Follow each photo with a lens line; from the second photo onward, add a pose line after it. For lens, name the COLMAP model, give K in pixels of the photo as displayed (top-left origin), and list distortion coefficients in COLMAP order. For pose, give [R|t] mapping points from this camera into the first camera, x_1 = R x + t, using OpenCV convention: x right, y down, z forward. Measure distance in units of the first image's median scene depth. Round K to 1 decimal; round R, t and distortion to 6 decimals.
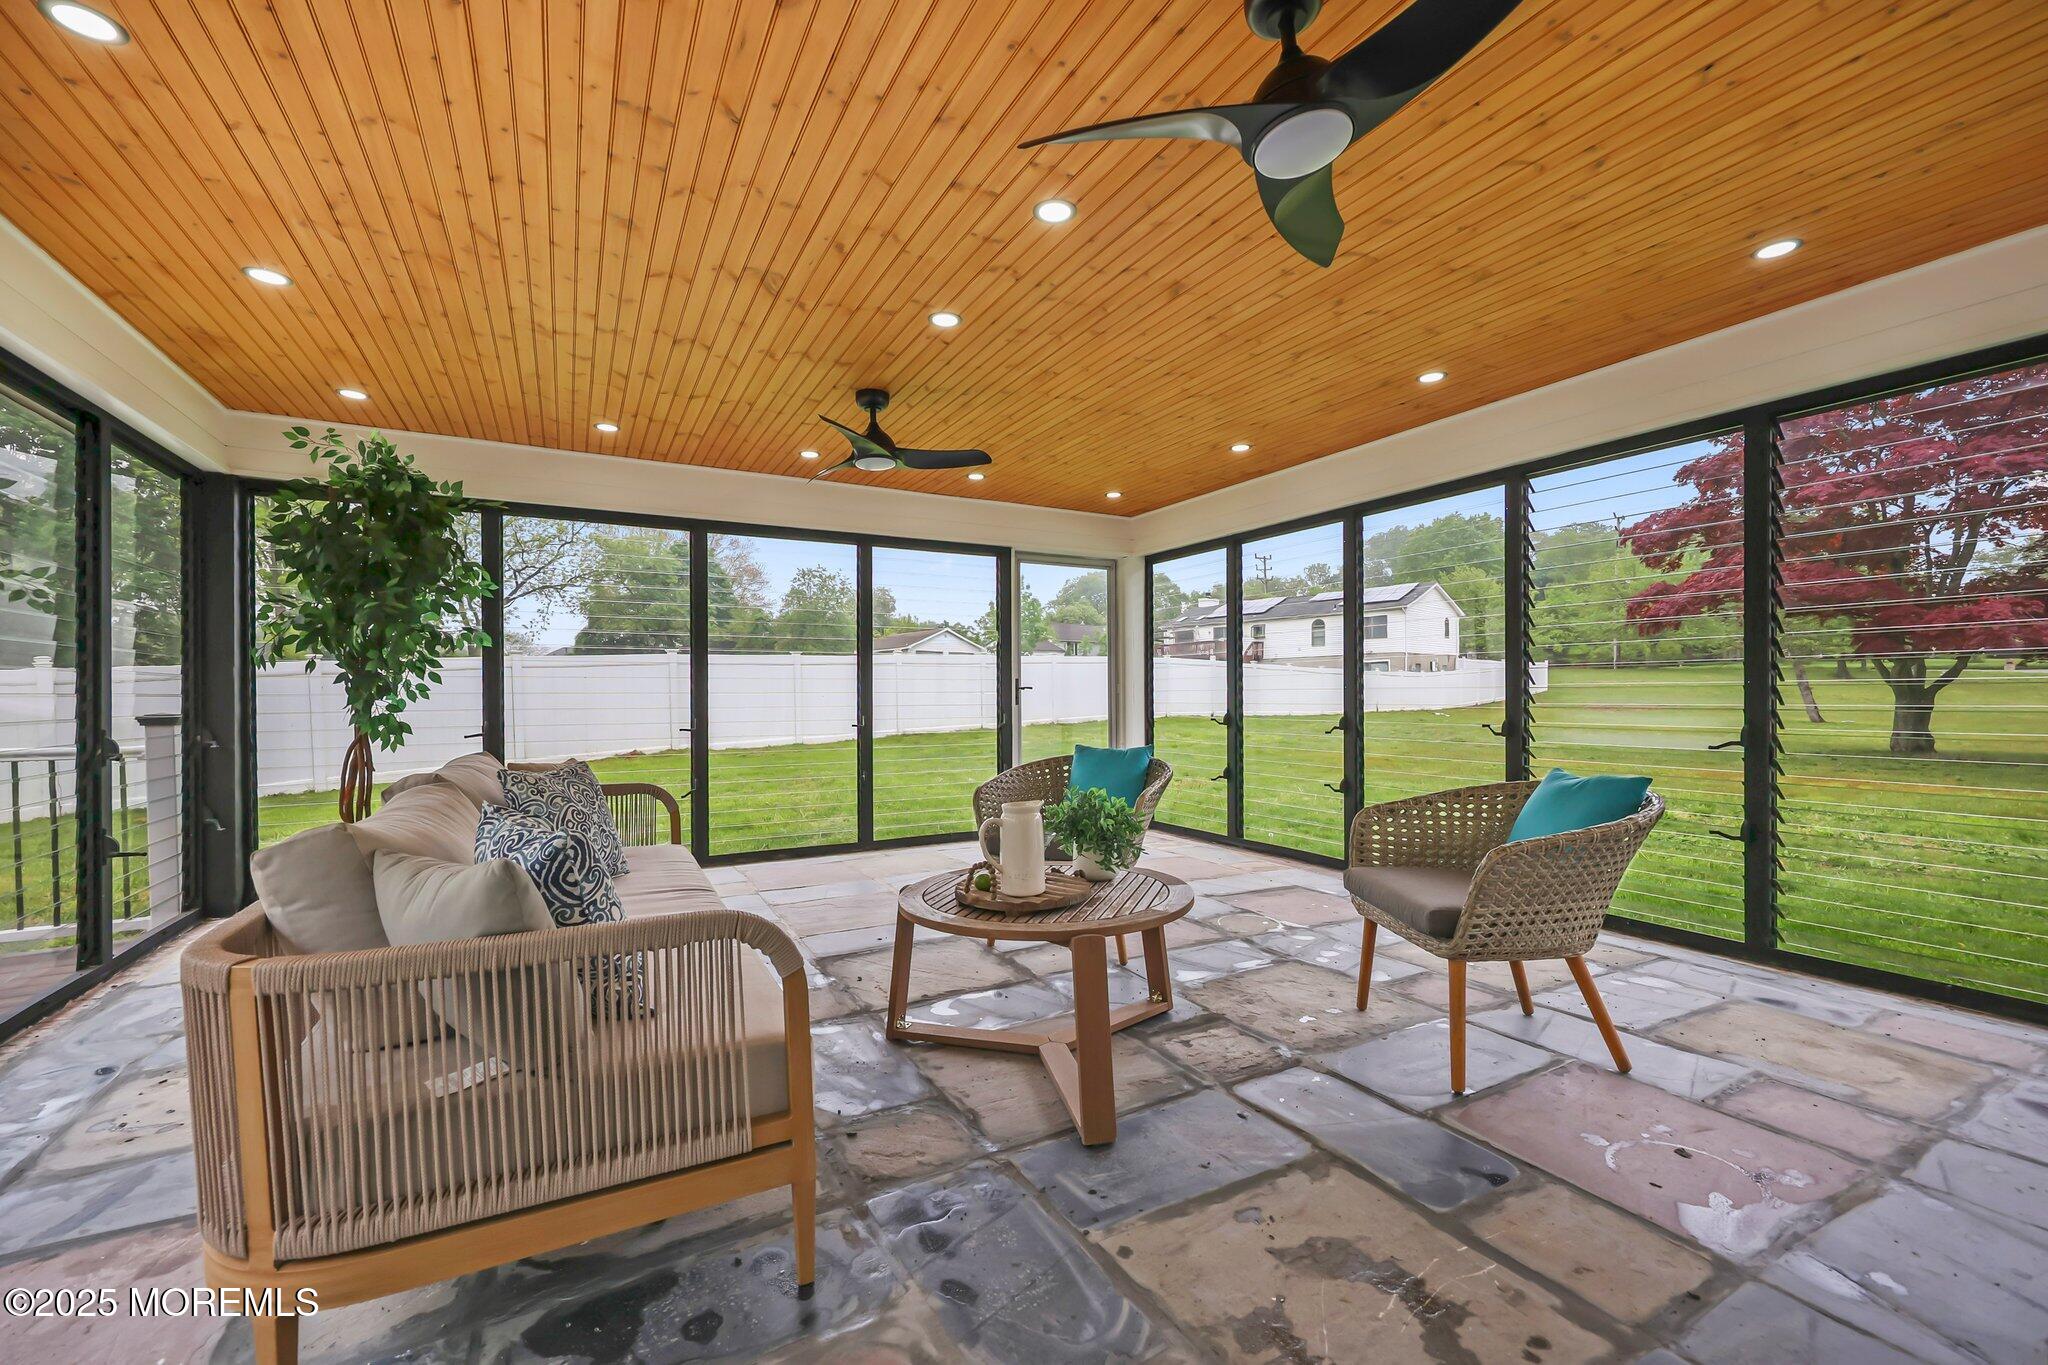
lens RADIAL K [[861.4, 0, 1032.1], [0, 861.4, 705.4], [0, 0, 1]] dist [0.000473, -0.000016]
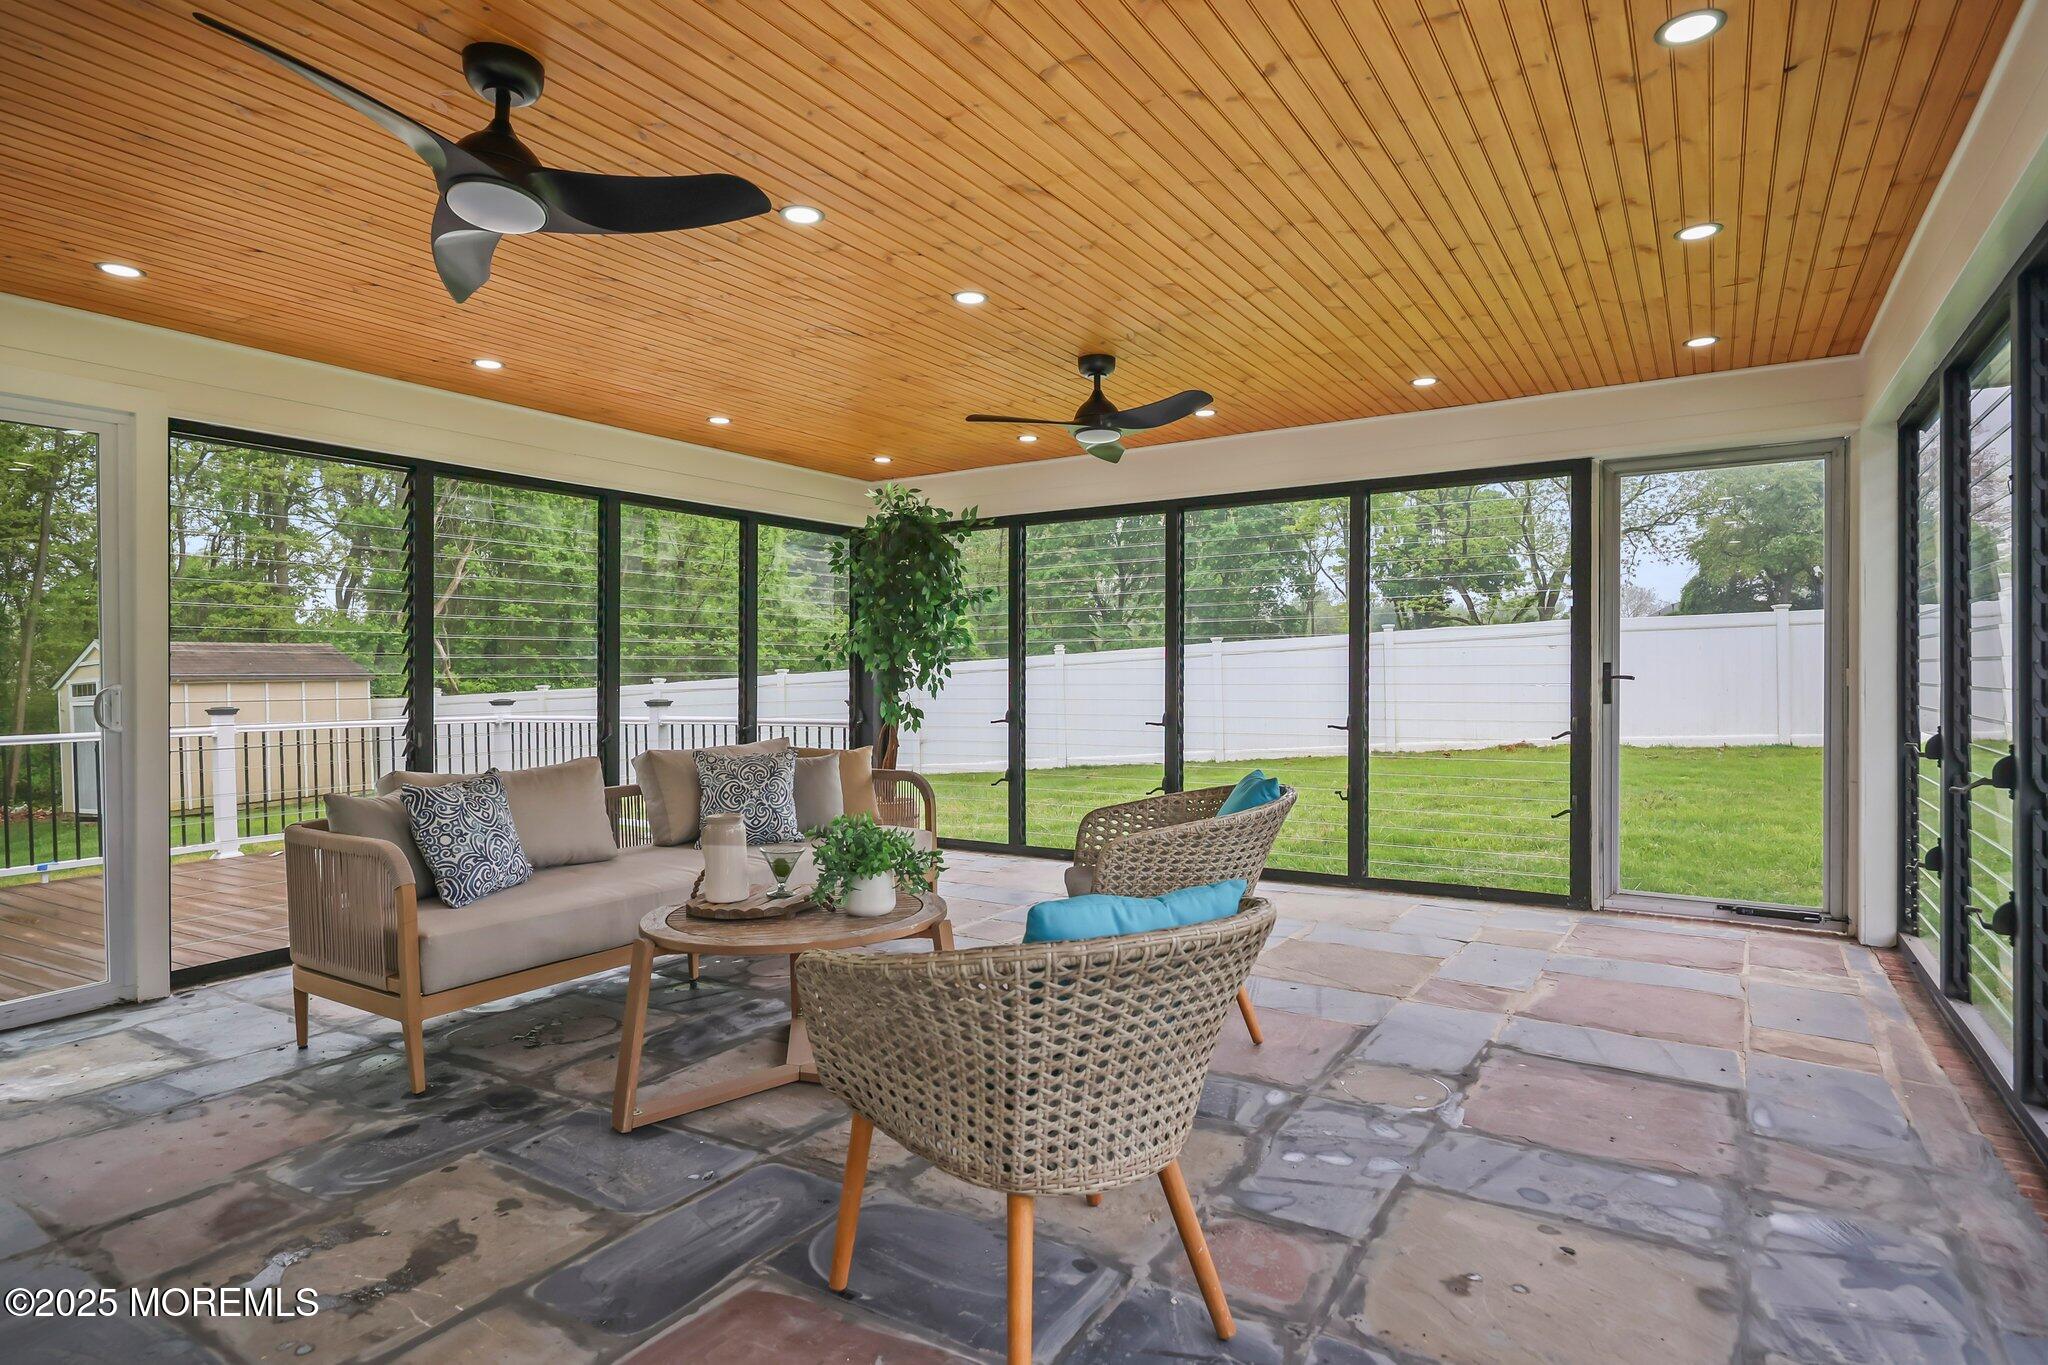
lens RADIAL K [[1070.7, 0, 1024.0], [0, 1070.7, 682.5], [0, 0, 1]] dist [-0.002324, -0.000743]
pose [[0.484402, 0.009834, -0.874790, 0.610002], [-0.004465, 0.999952, 0.008769, -0.028667], [0.874834, -0.000342, 0.484422, 0.321201]]
